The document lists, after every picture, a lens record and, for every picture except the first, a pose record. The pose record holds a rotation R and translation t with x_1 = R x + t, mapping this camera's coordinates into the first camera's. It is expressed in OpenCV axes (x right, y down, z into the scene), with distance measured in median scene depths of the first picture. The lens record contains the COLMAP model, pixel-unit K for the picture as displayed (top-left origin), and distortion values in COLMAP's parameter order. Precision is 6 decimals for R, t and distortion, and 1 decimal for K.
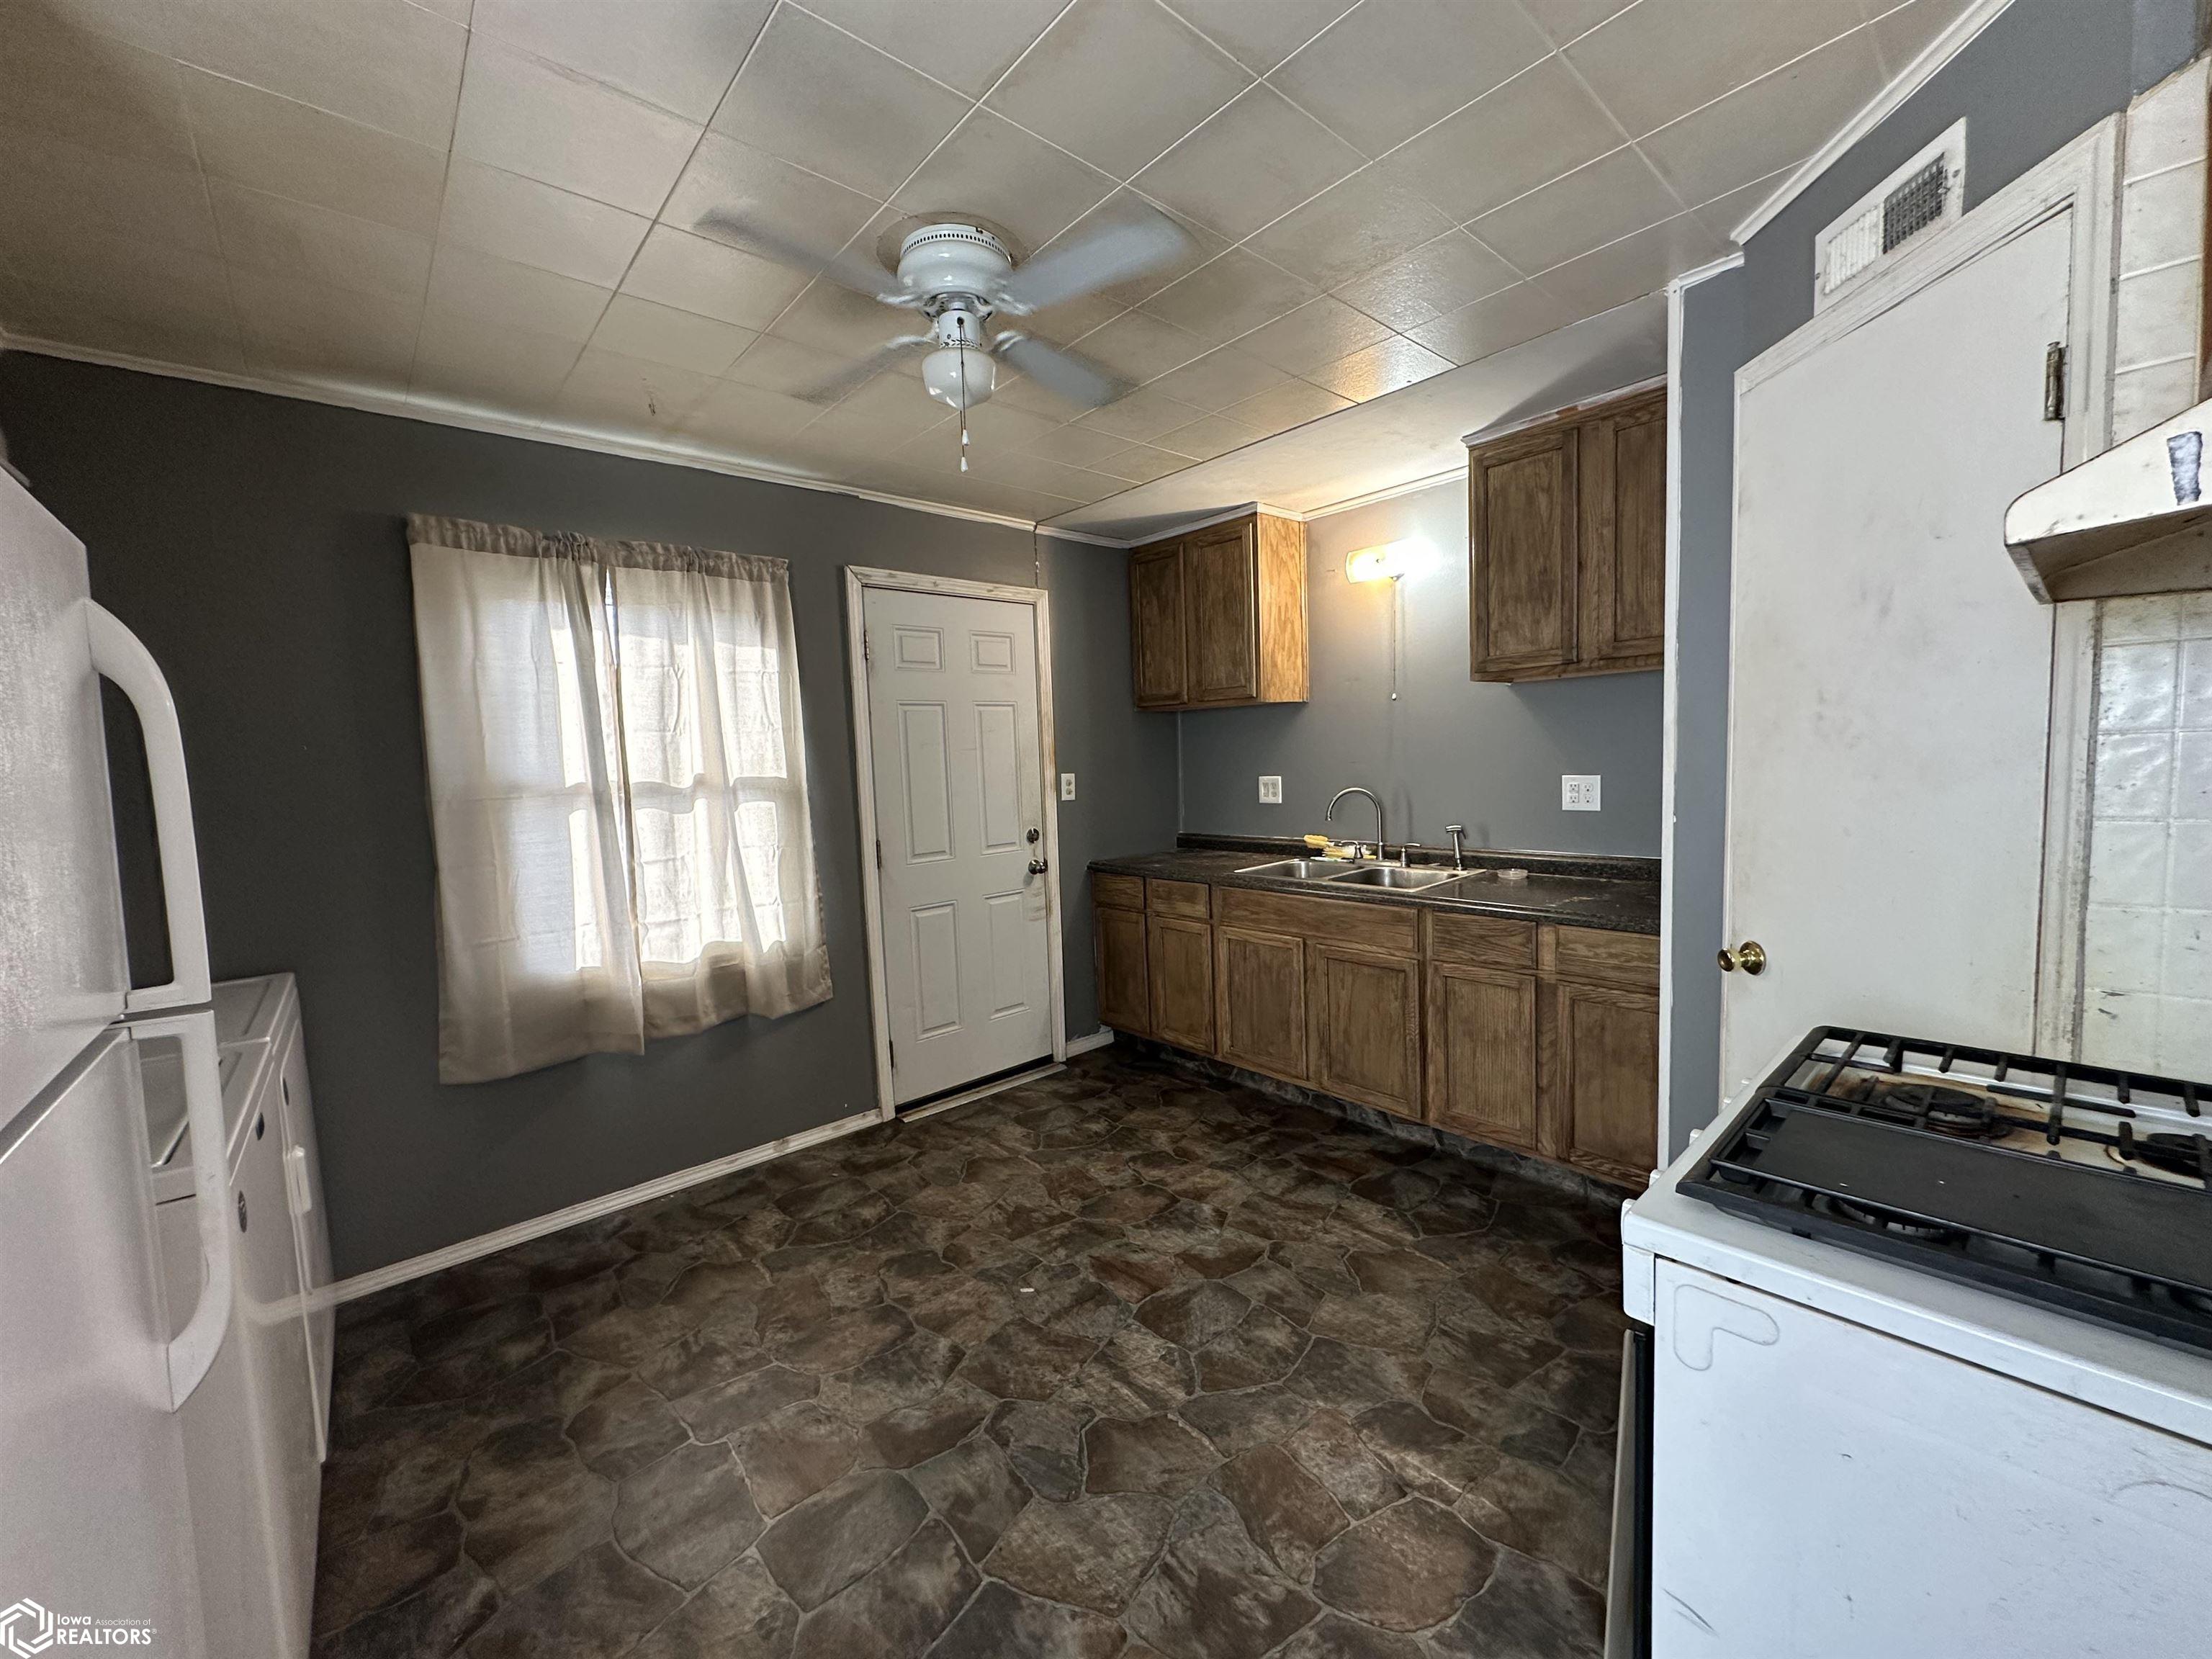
lens RADIAL K [[861.8, 0, 1107.5], [0, 861.8, 828.4], [0, 0, 1]] dist [-0.003025, -0.000527]
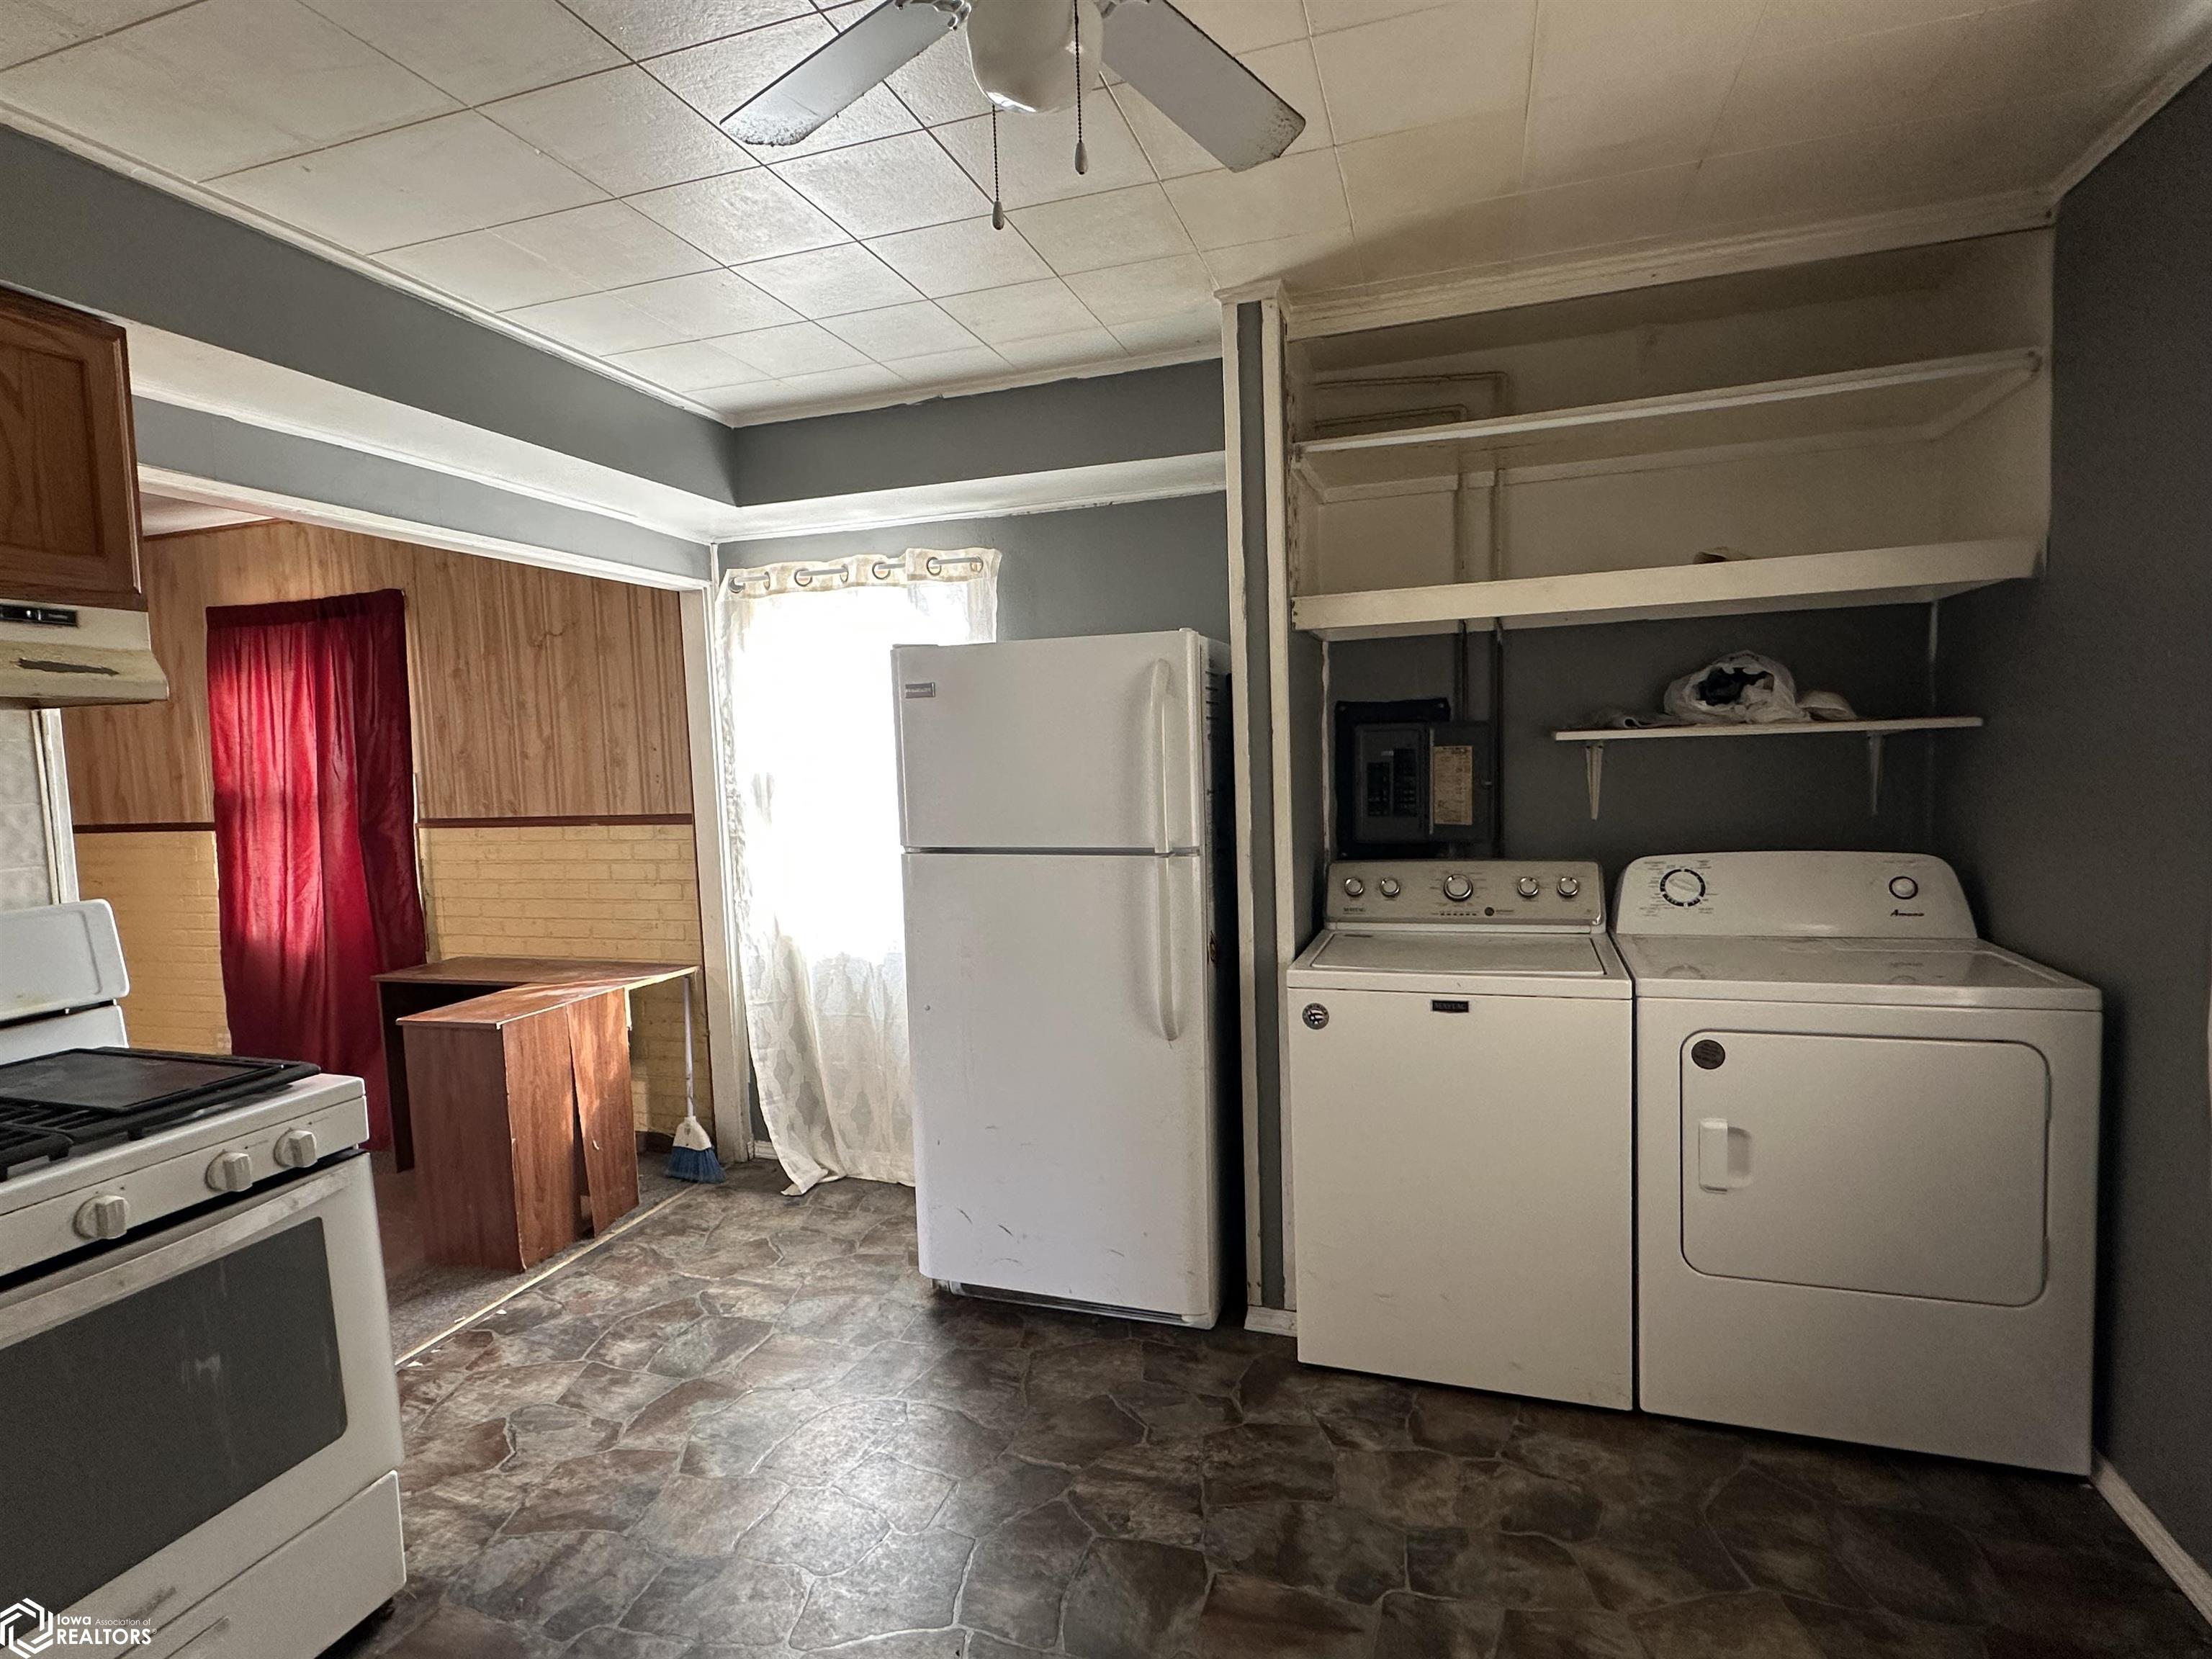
lens RADIAL K [[1097.5, 0, 1107.1], [0, 1097.5, 829.0], [0, 0, 1]] dist [0.001048, 0.000349]
pose [[-0.858224, 0.089657, -0.505384, 0.284680], [0.017411, 0.989144, 0.145912, -0.187531], [0.512979, 0.116426, -0.850469, 2.169660]]
